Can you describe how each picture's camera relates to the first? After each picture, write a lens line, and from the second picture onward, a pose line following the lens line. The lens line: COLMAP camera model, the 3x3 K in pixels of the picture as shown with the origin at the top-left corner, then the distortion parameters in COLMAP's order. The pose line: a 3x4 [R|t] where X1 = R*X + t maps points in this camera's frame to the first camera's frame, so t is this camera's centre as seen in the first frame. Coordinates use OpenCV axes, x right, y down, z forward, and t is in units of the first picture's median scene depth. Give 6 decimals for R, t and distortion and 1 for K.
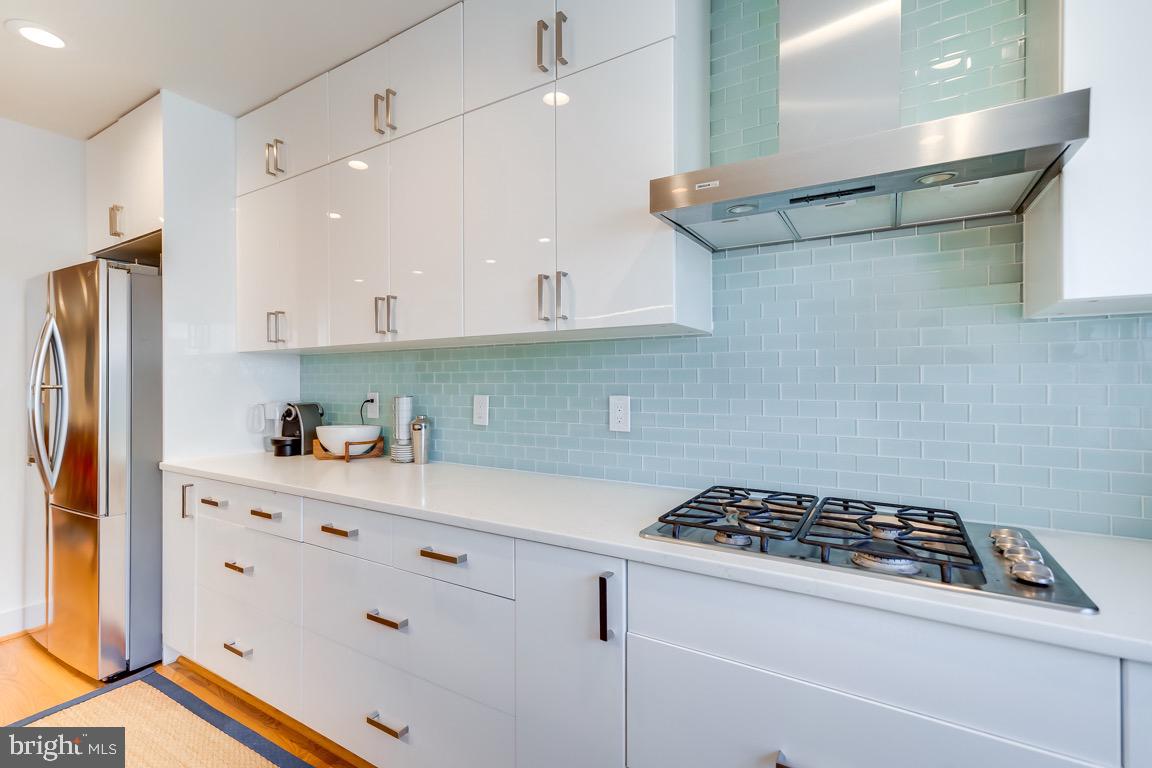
lens RADIAL K [[522.0, 0, 572.9], [0, 522.0, 378.1], [0, 0, 1]] dist [0.001405, 0.002773]
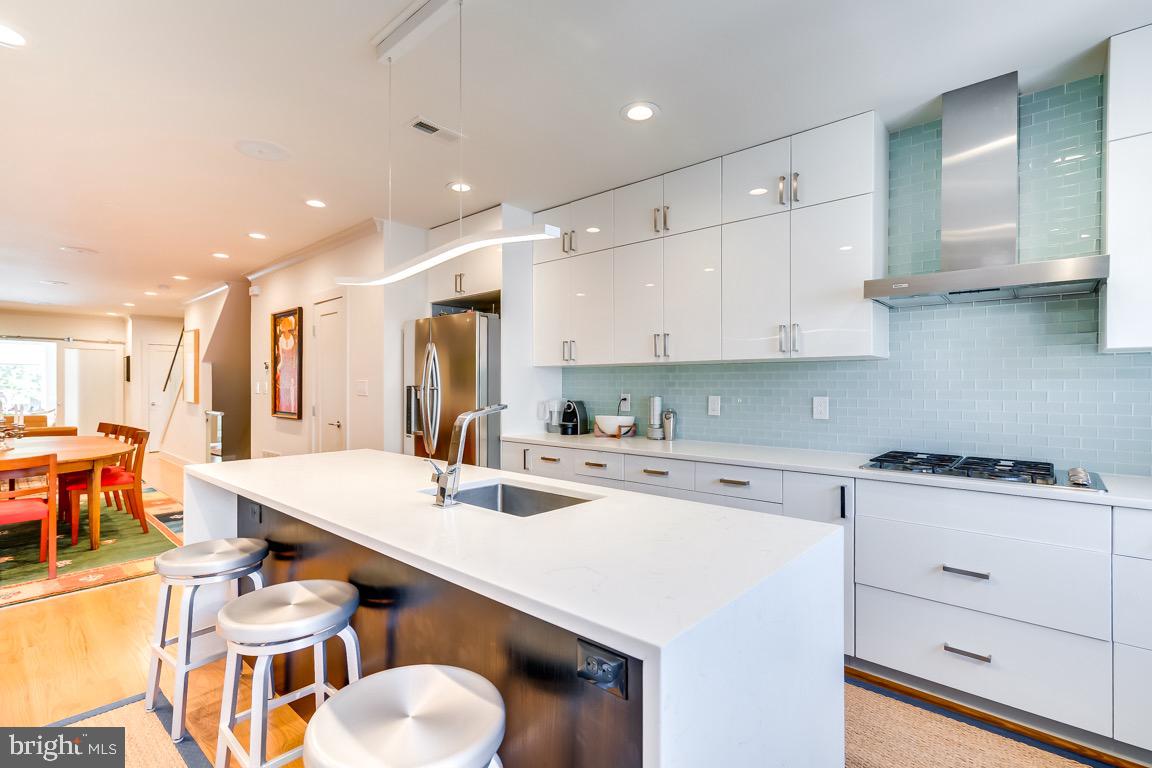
lens RADIAL K [[522.0, 0, 575.7], [0, 522.0, 383.5], [0, 0, 1]] dist [0.001405, 0.002773]
pose [[0.983998, 0.007420, -0.178023, -0.287850], [-0.007773, 0.999969, -0.001287, 0.000960], [0.178008, 0.002650, 0.984026, -0.552194]]
